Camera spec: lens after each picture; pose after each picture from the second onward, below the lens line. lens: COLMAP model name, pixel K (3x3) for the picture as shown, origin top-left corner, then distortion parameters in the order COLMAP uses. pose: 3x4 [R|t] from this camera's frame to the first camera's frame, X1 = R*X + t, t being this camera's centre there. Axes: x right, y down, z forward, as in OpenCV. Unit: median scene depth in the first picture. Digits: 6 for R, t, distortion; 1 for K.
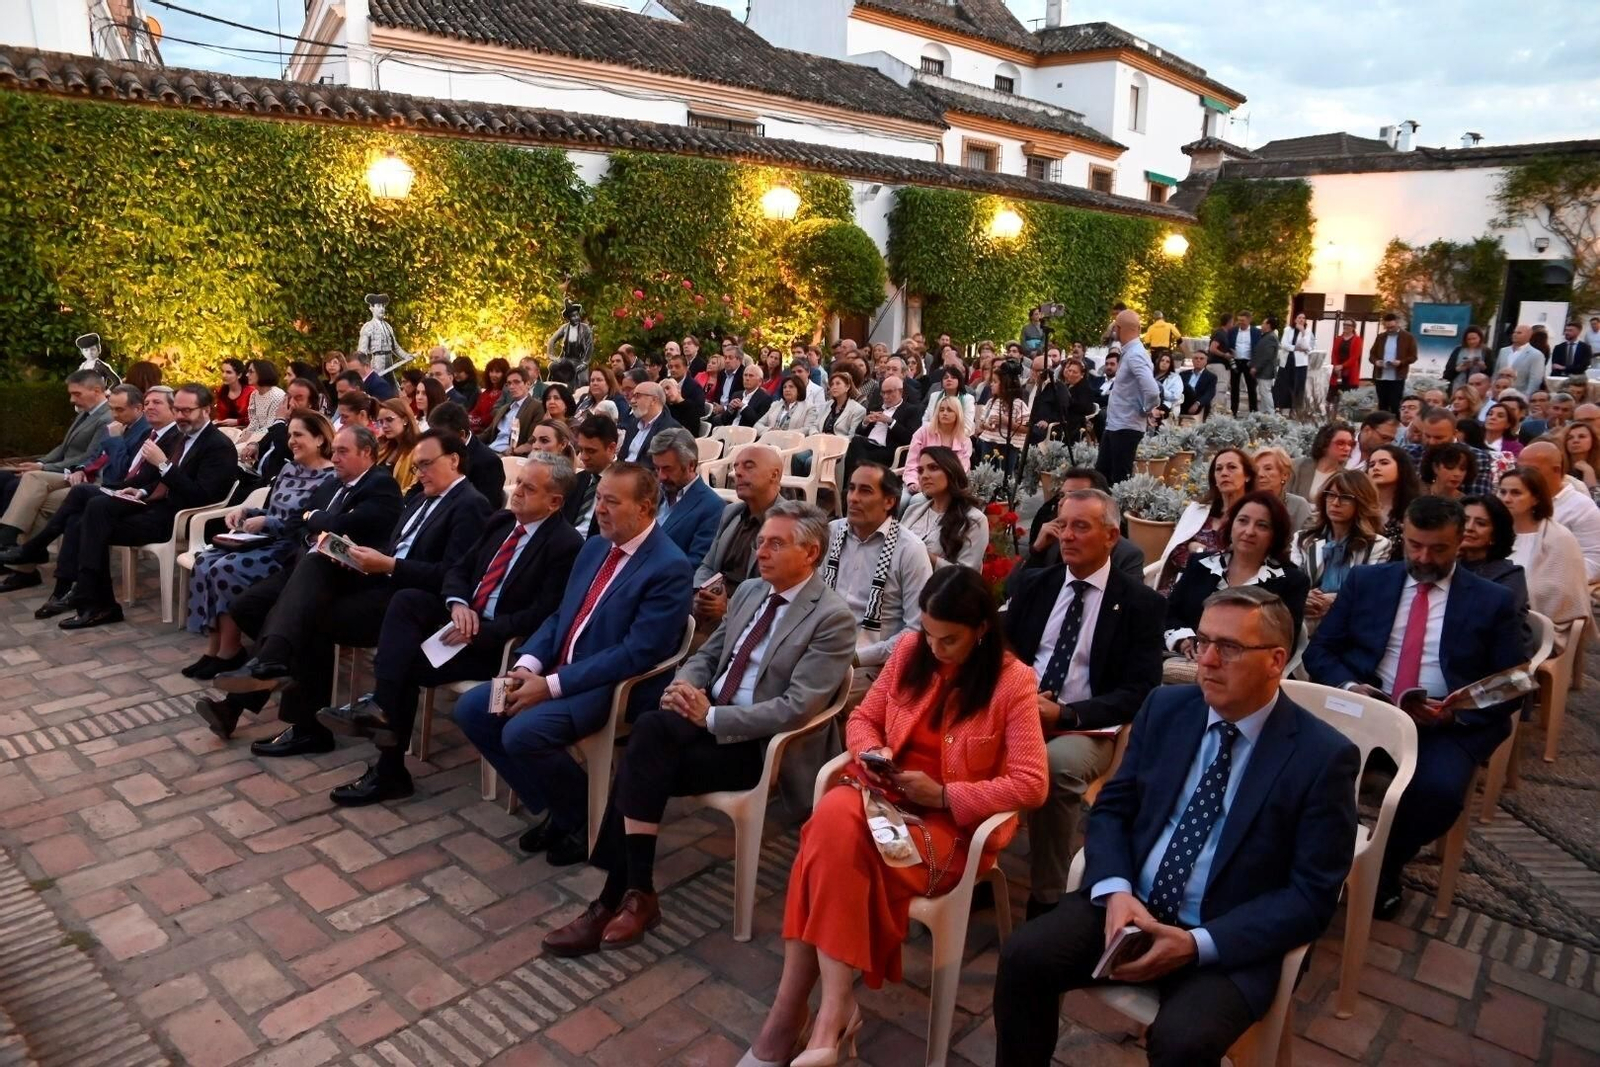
lens RADIAL K [[1124.7, 0, 807.8], [0, 1124.7, 524.4], [0, 0, 1]] dist [-0.117512, 0.109396]
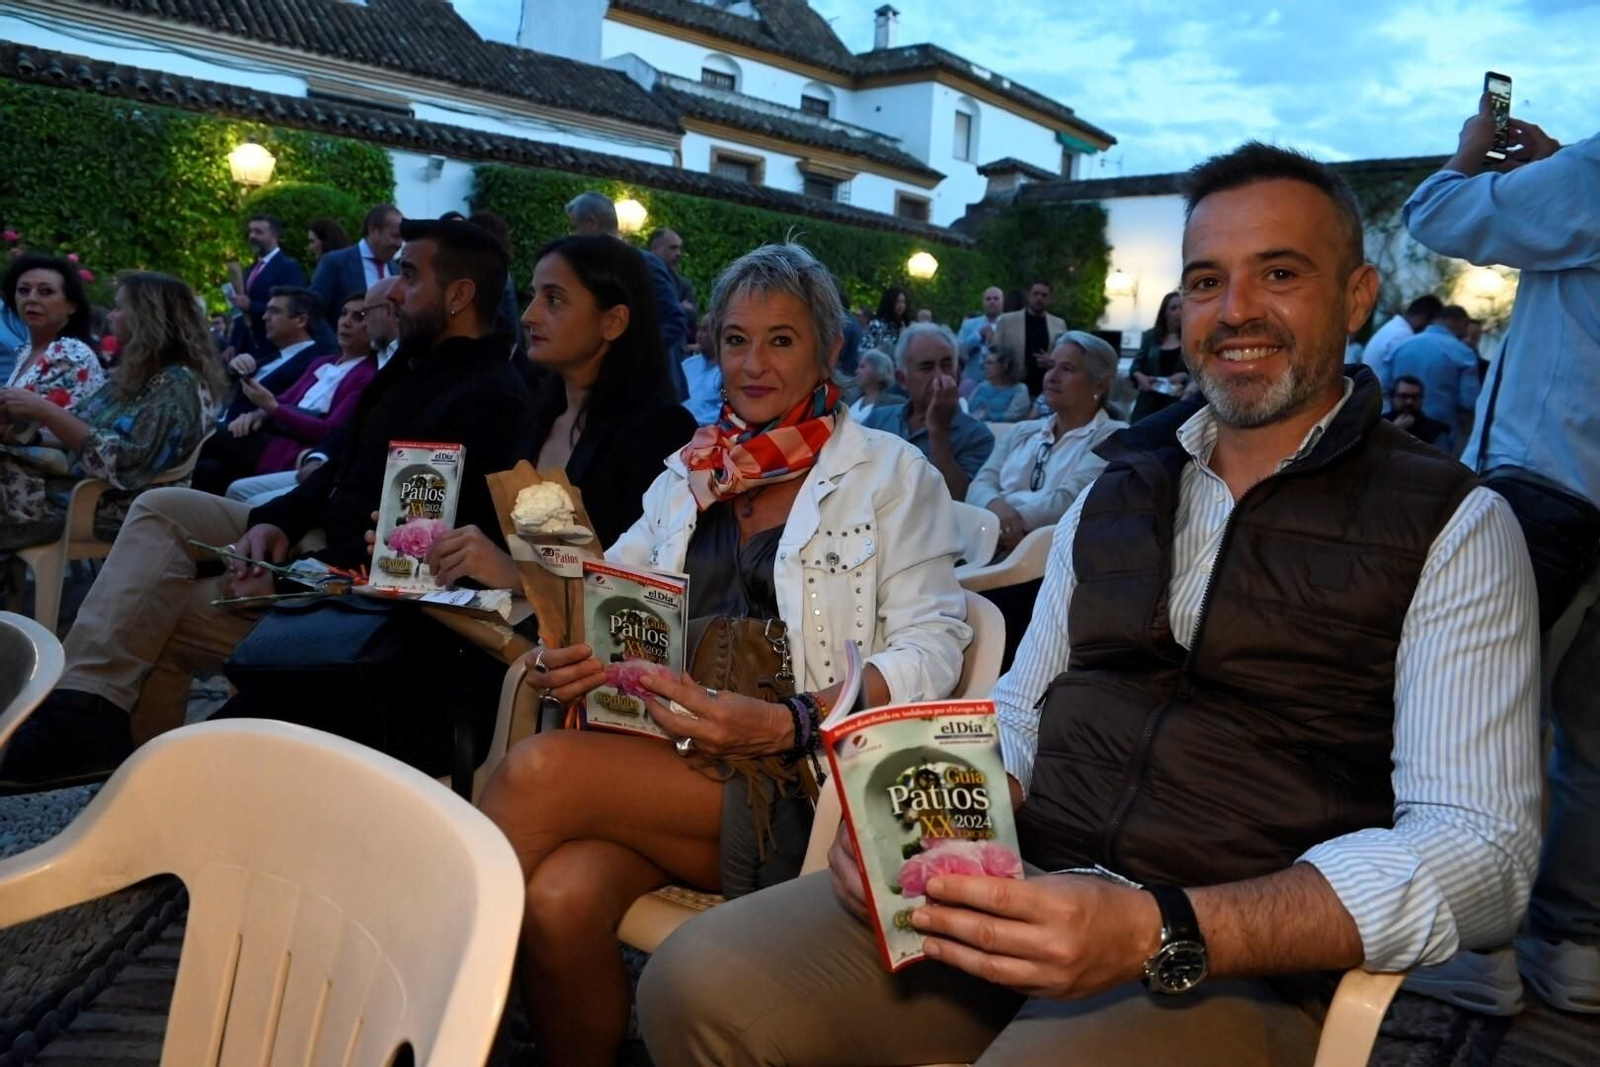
lens RADIAL K [[1084.2, 0, 800.0], [0, 1084.2, 533.5], [0, 0, 1]] dist [-0.117167, 0.090986]
pose [[0.998367, 0.043889, -0.036573, 0.243490], [-0.045640, 0.997780, -0.048506, 0.003324], [0.034363, 0.050096, 0.998153, 0.142820]]
